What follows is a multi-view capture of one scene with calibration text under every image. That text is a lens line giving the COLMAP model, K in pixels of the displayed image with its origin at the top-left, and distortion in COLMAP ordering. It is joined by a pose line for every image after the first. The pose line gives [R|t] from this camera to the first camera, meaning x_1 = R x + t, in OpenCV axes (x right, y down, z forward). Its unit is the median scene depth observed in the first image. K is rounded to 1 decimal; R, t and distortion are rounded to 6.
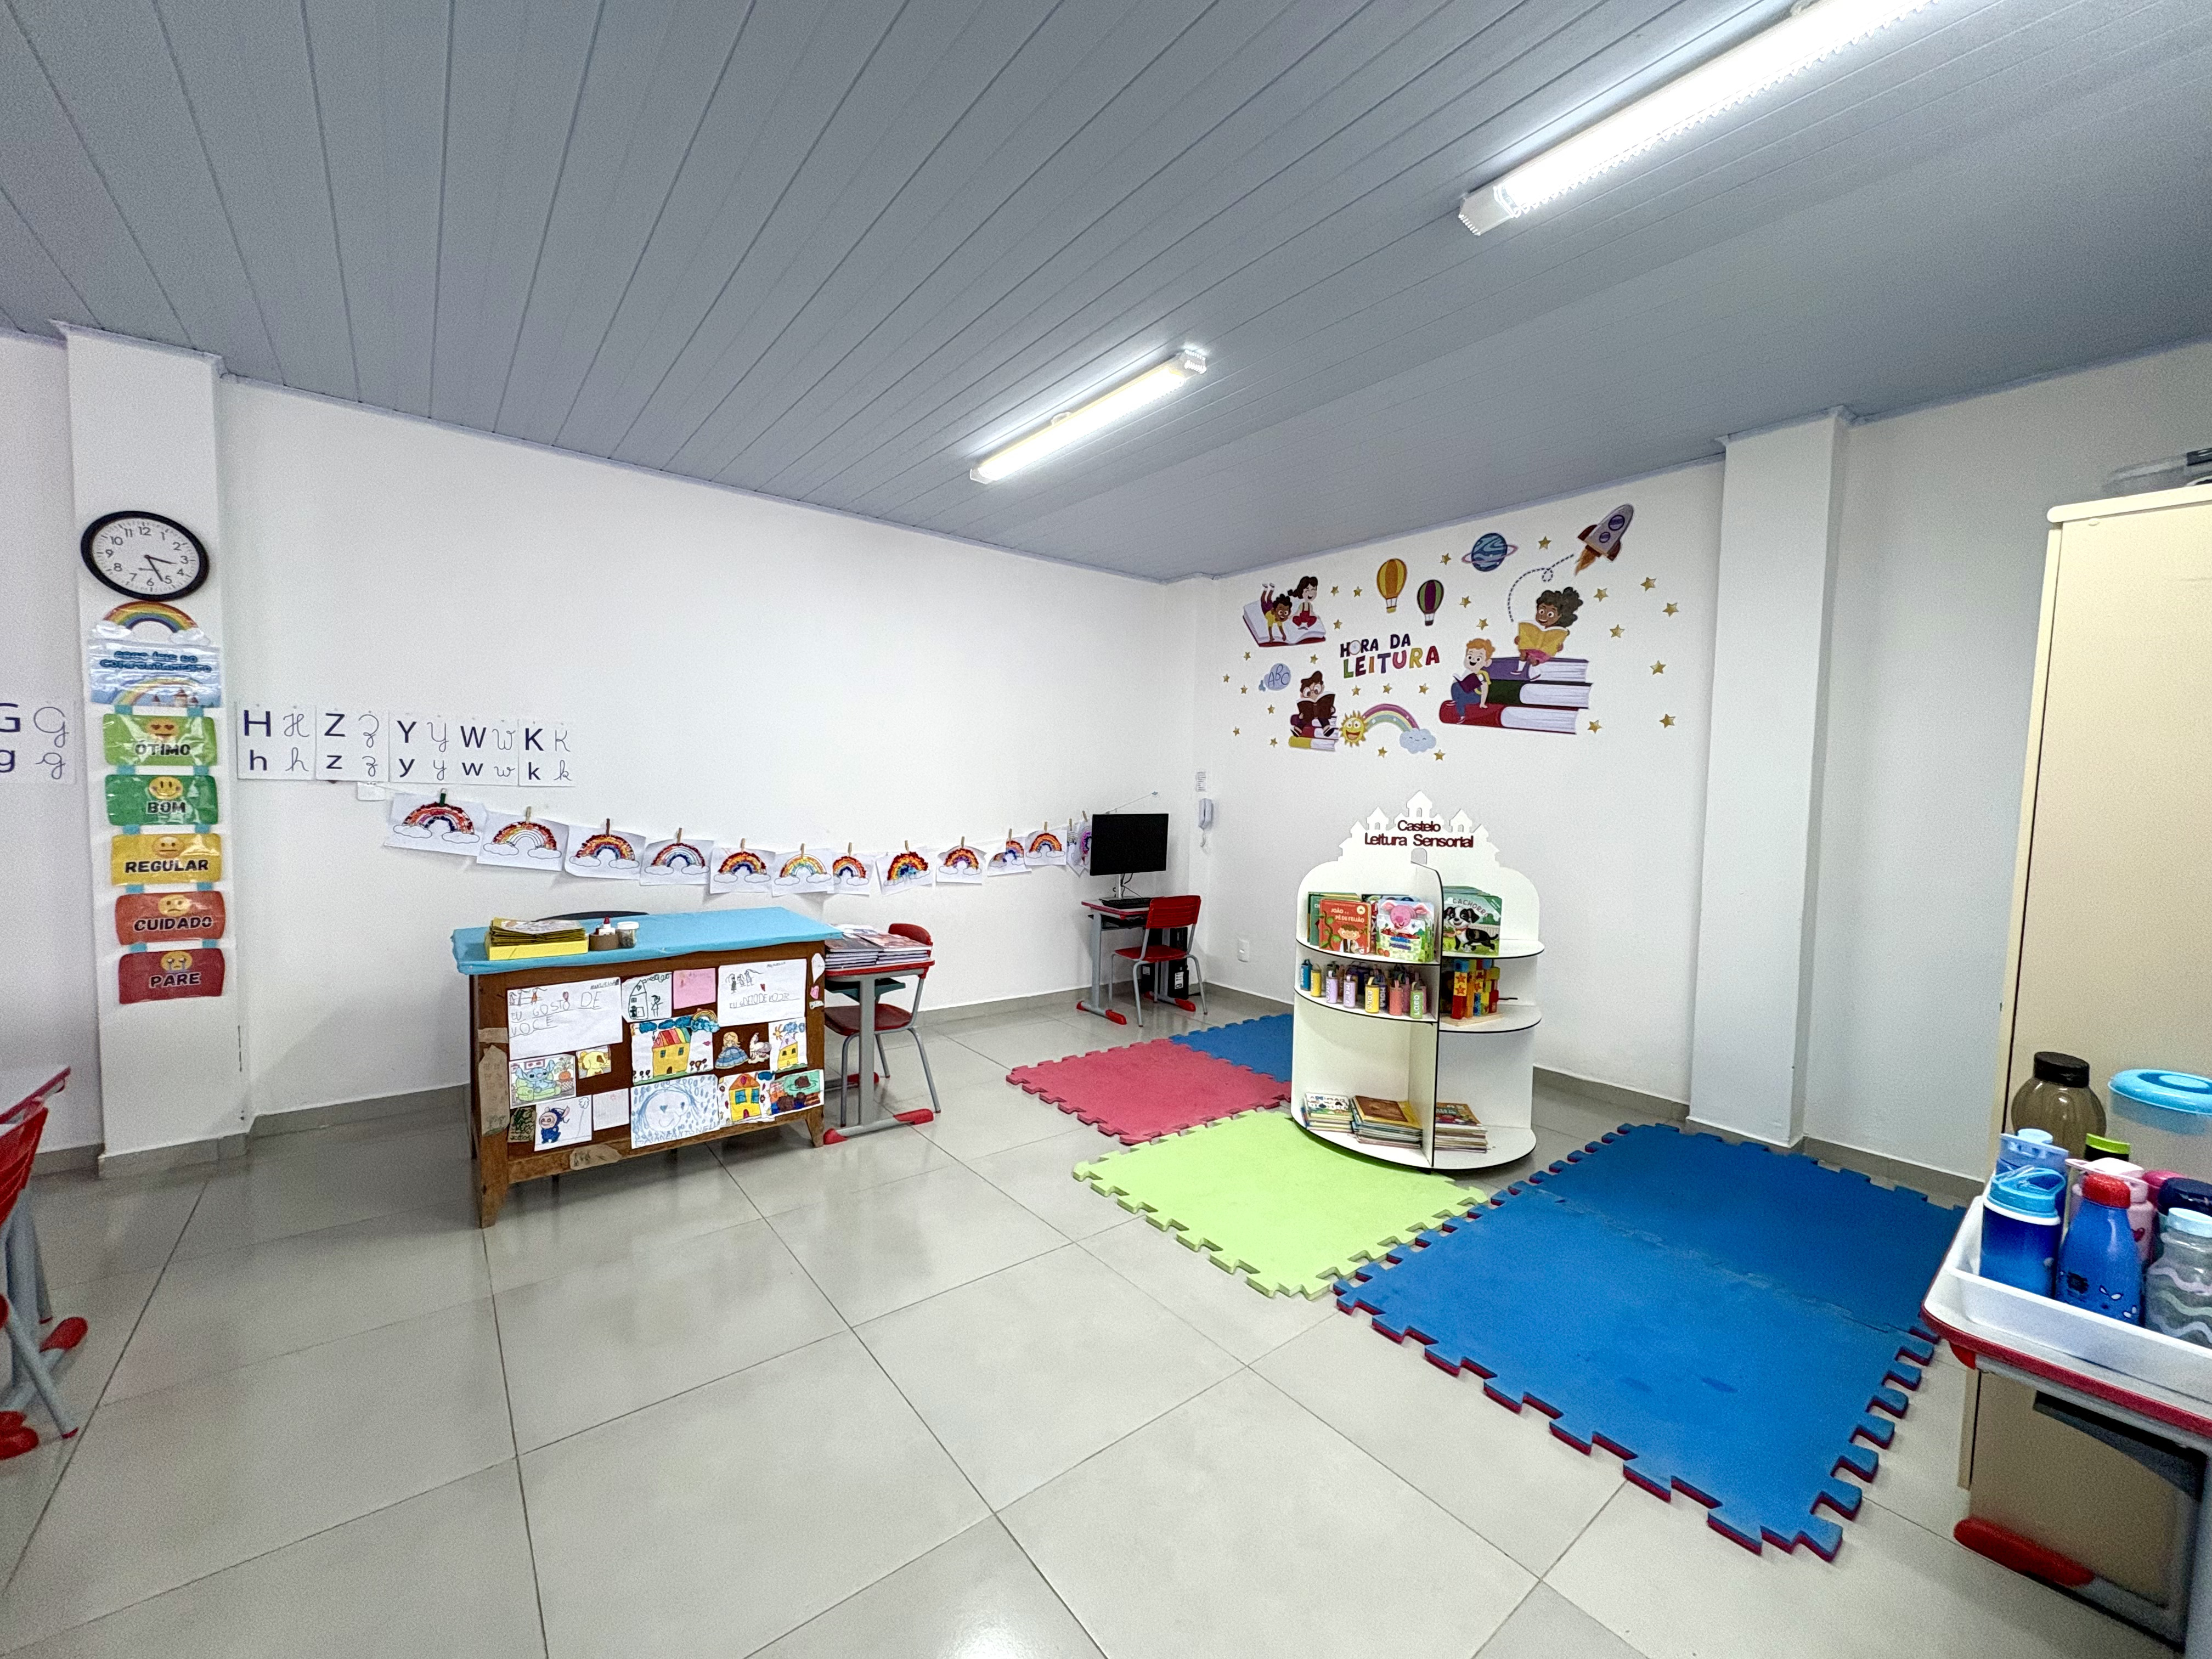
lens RADIAL K [[877.9, 0, 1106.0], [0, 877.9, 829.5], [0, 0, 1]] dist [0.000332, -0.000173]
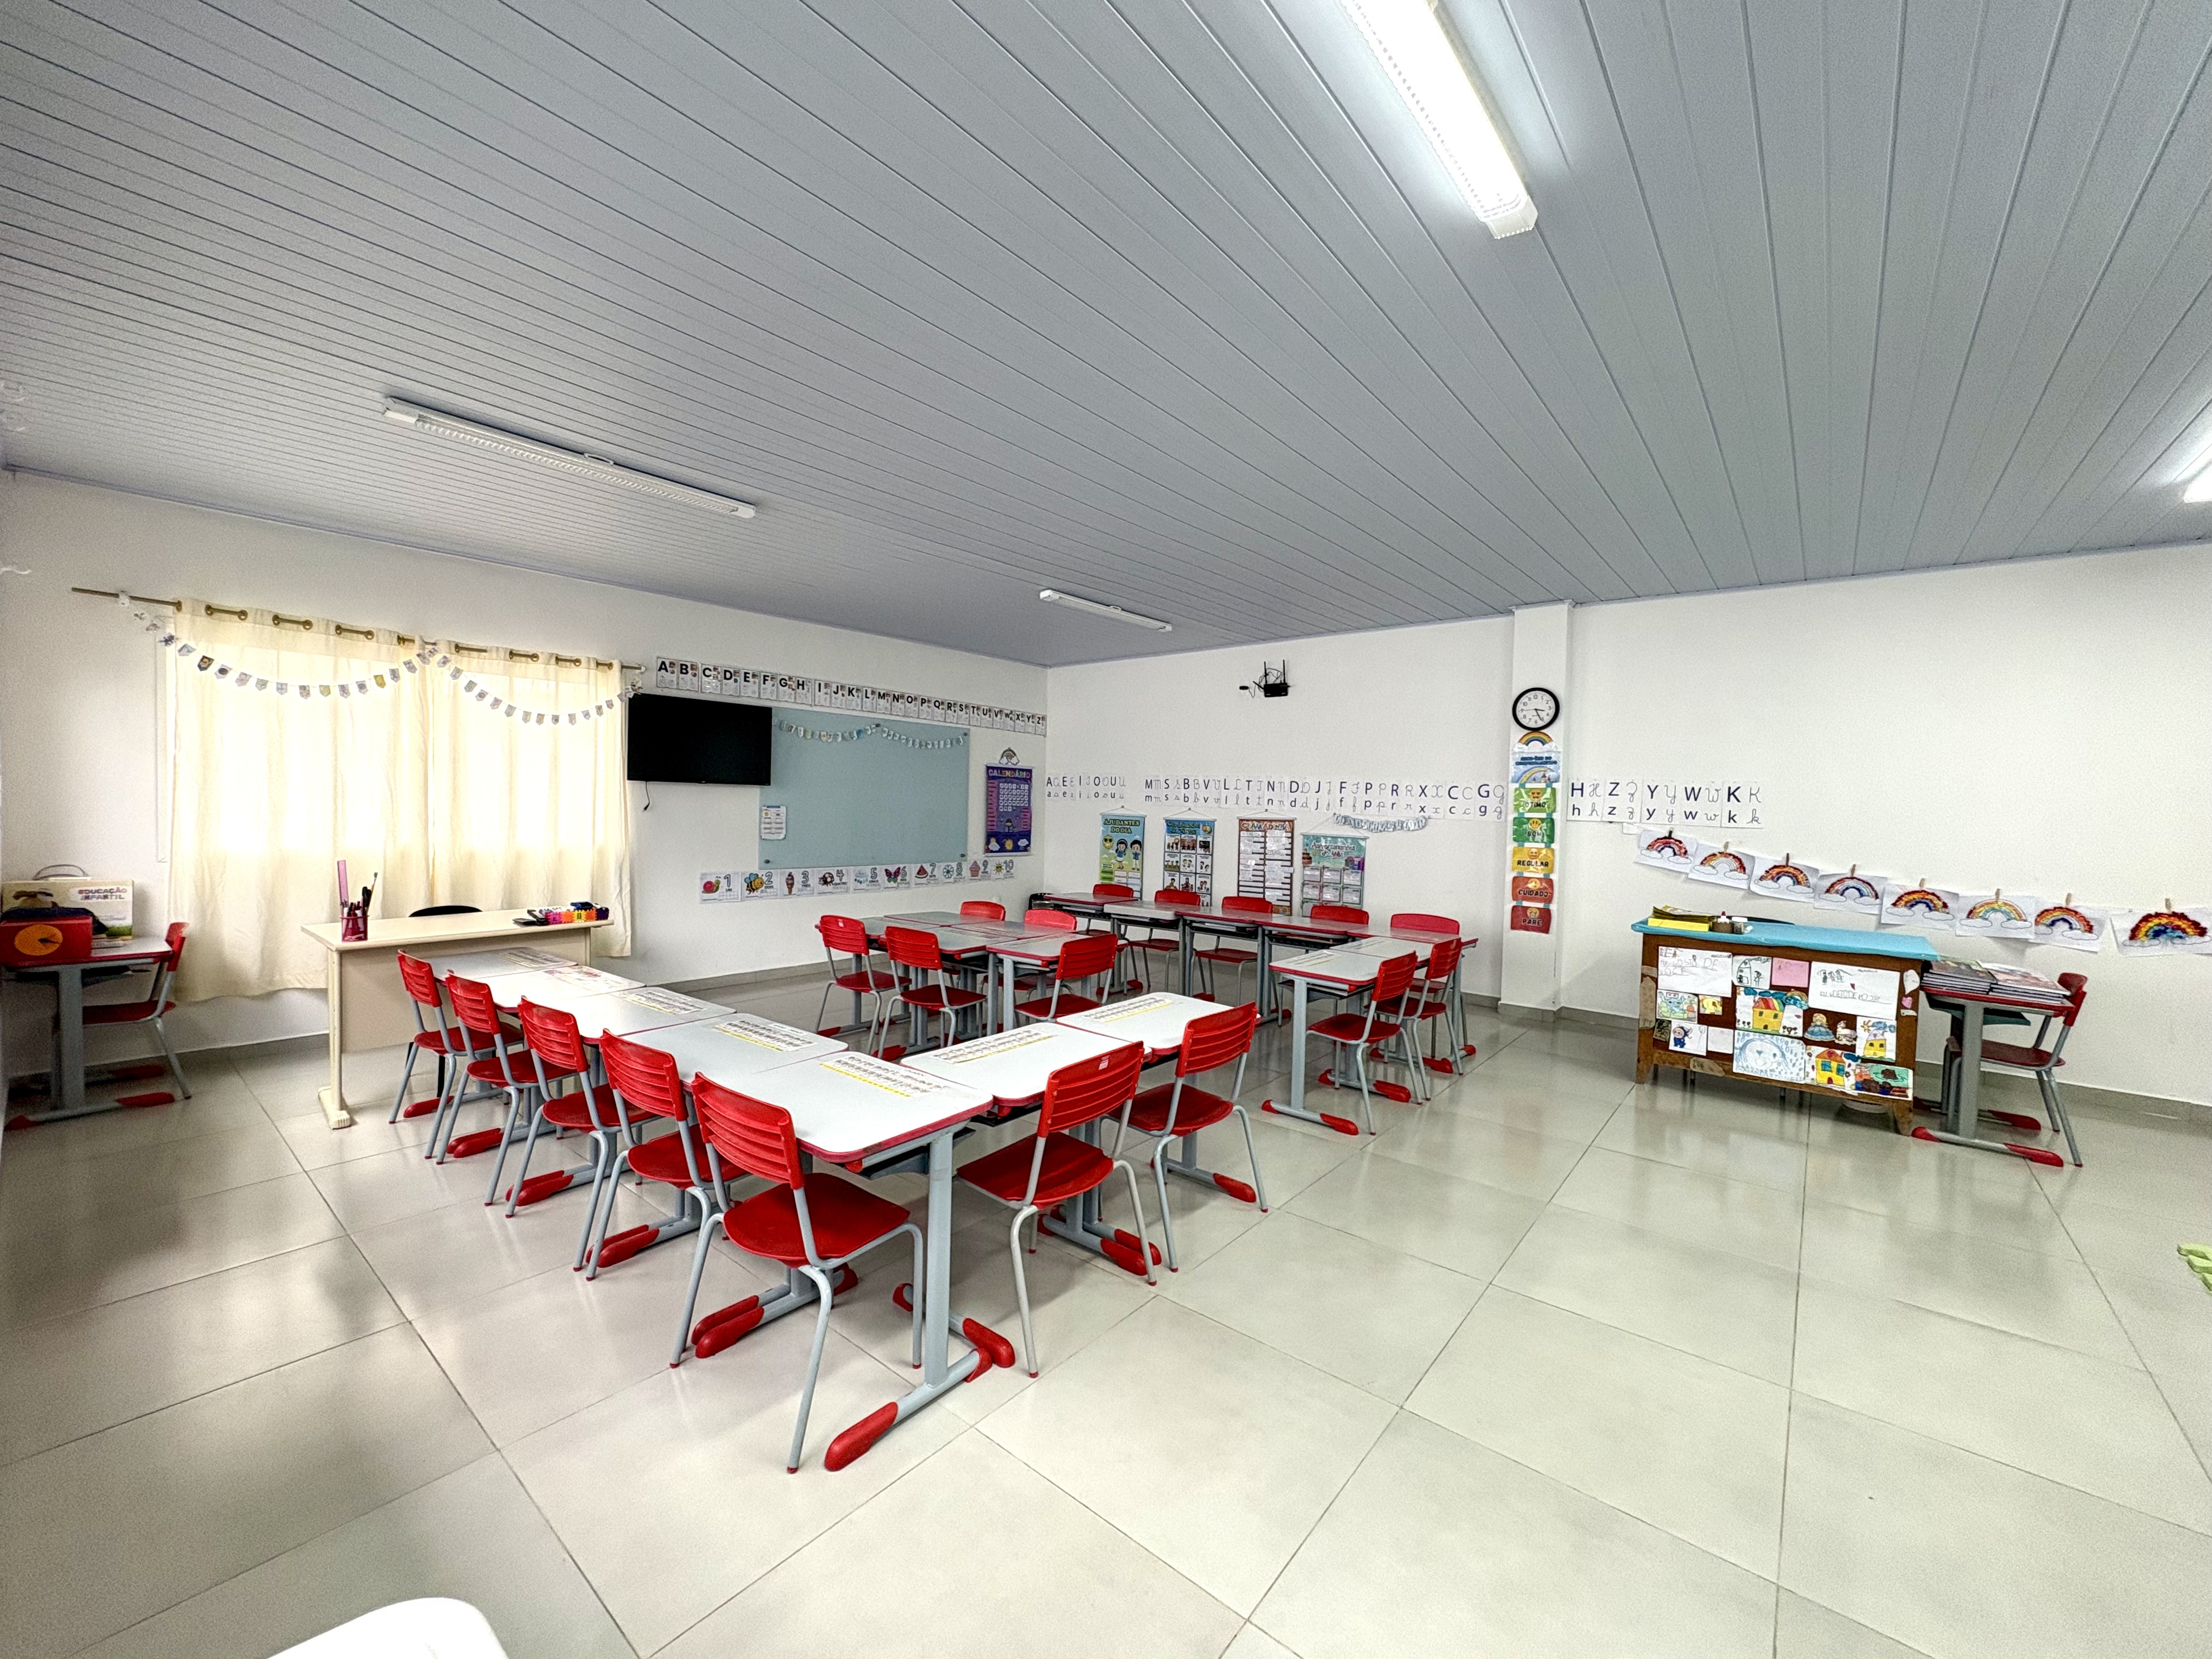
lens RADIAL K [[877.9, 0, 1106.0], [0, 877.9, 829.5], [0, 0, 1]] dist [0.000332, -0.000173]
pose [[0.210081, 0.016776, -0.977540, 0.631092], [-0.073344, 0.997306, 0.001353, 0.031782], [0.974929, 0.071412, 0.210745, -0.342375]]
